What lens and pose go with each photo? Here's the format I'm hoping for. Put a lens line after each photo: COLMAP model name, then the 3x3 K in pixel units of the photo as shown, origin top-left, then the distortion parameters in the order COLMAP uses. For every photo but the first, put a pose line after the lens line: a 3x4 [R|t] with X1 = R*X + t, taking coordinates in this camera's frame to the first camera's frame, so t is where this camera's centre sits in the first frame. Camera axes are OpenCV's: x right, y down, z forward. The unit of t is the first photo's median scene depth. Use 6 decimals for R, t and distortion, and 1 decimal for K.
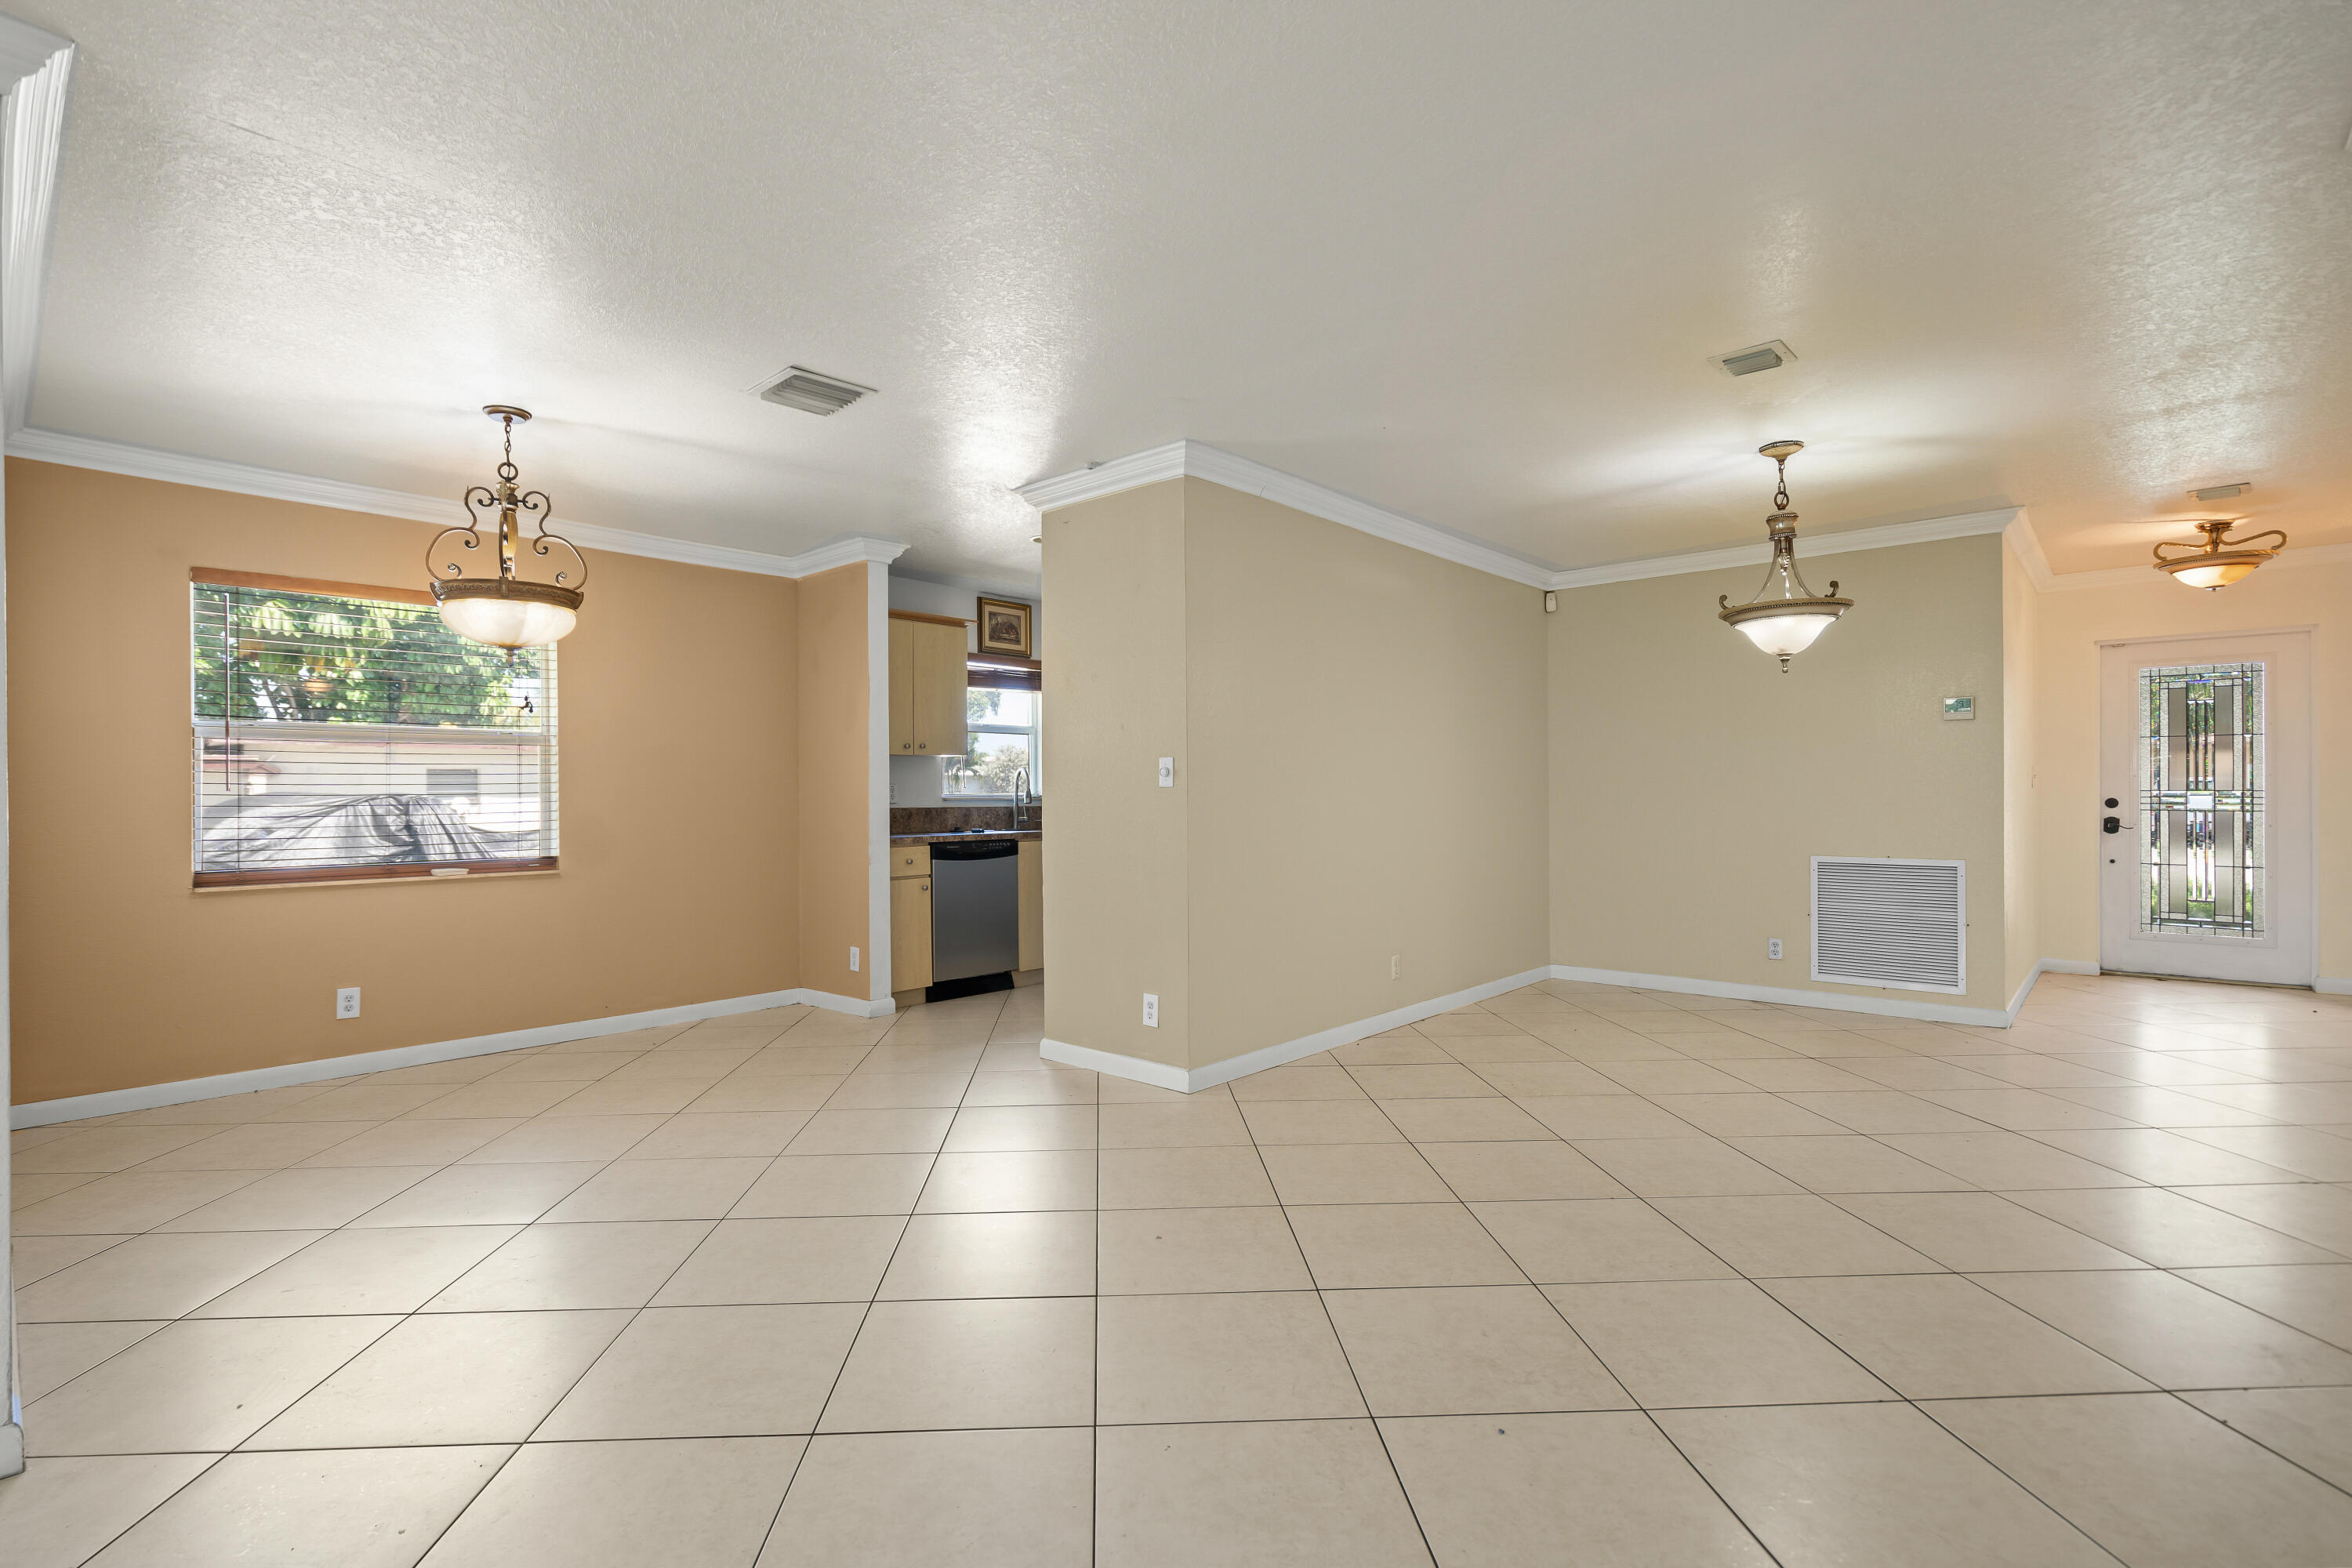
lens RADIAL K [[1081.0, 0, 1162.2], [0, 1081.0, 794.0], [0, 0, 1]] dist [0.002857, 0.000542]
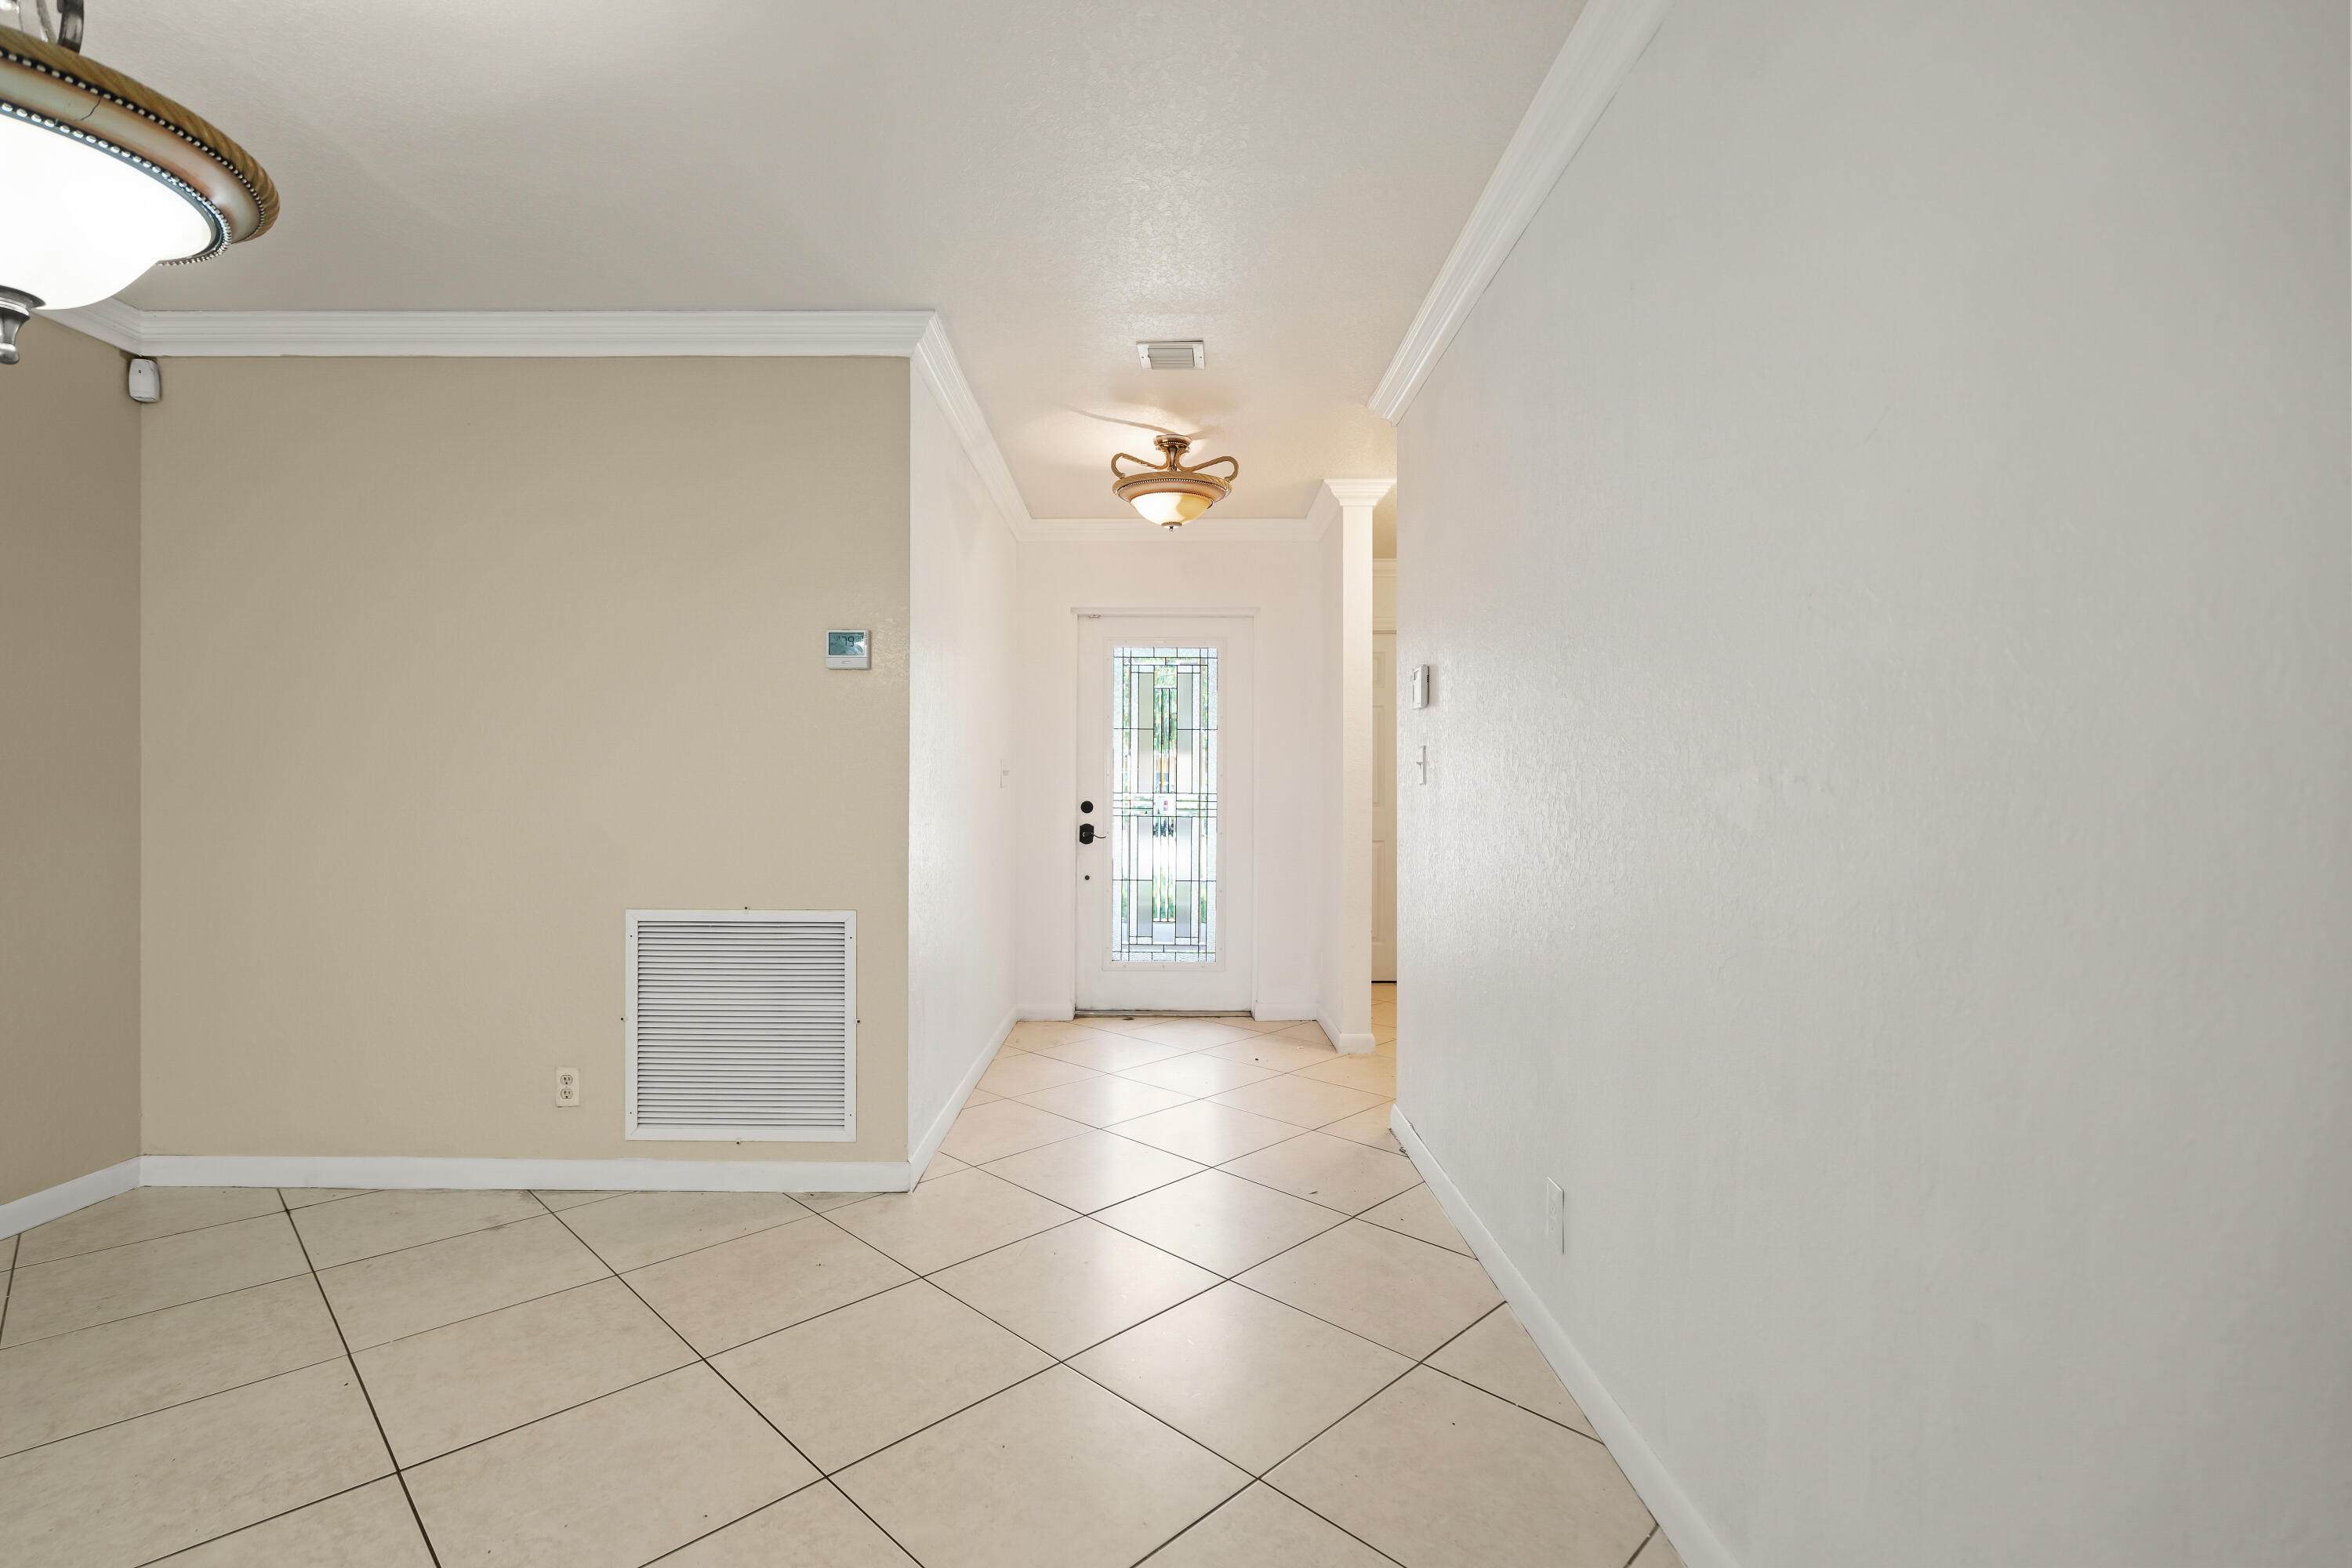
lens RADIAL K [[1081.0, 0, 1162.2], [0, 1081.0, 794.0], [0, 0, 1]] dist [0.002857, 0.000542]
pose [[0.737469, 0.005679, 0.675357, 0.443434], [-0.007280, 0.999973, -0.000458, -0.002028], [-0.675342, -0.004579, 0.737491, 0.434074]]
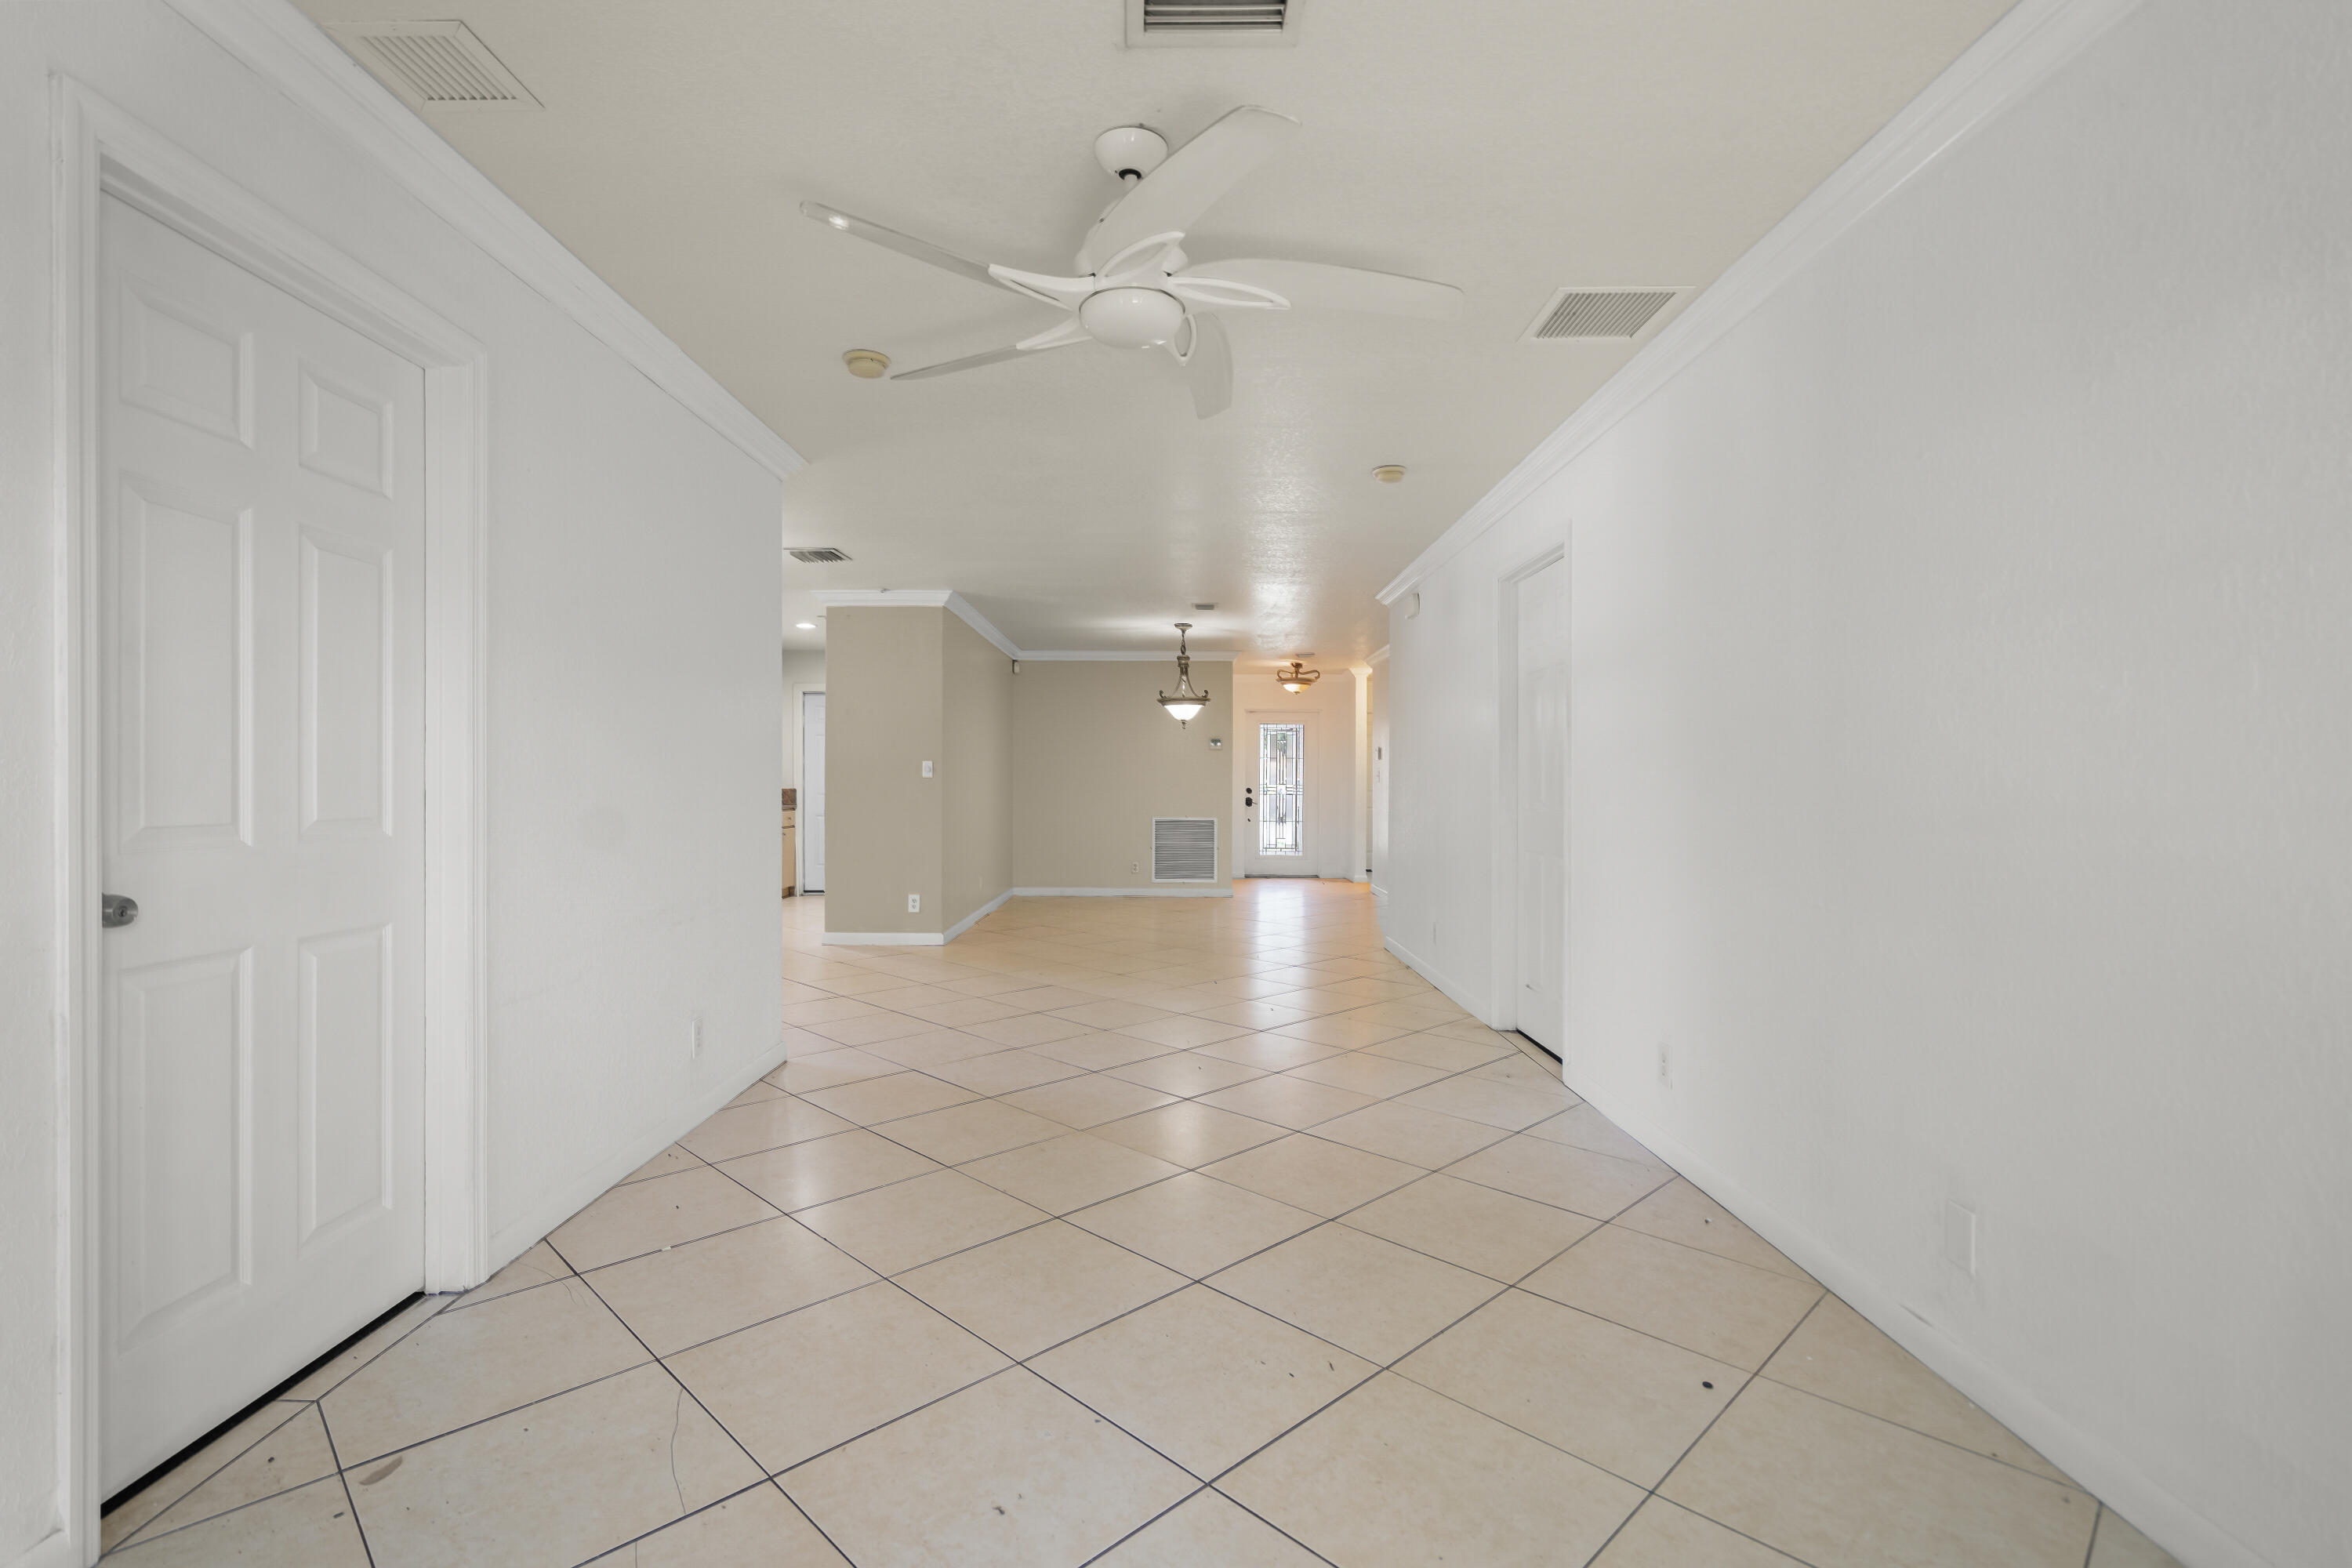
lens RADIAL K [[1081.0, 0, 1162.2], [0, 1081.0, 794.0], [0, 0, 1]] dist [0.002857, 0.000542]
pose [[0.746772, 0.002745, 0.665074, -0.676884], [-0.007958, 0.999957, 0.004808, 0.007123], [-0.665033, -0.008883, 0.746762, -0.450284]]
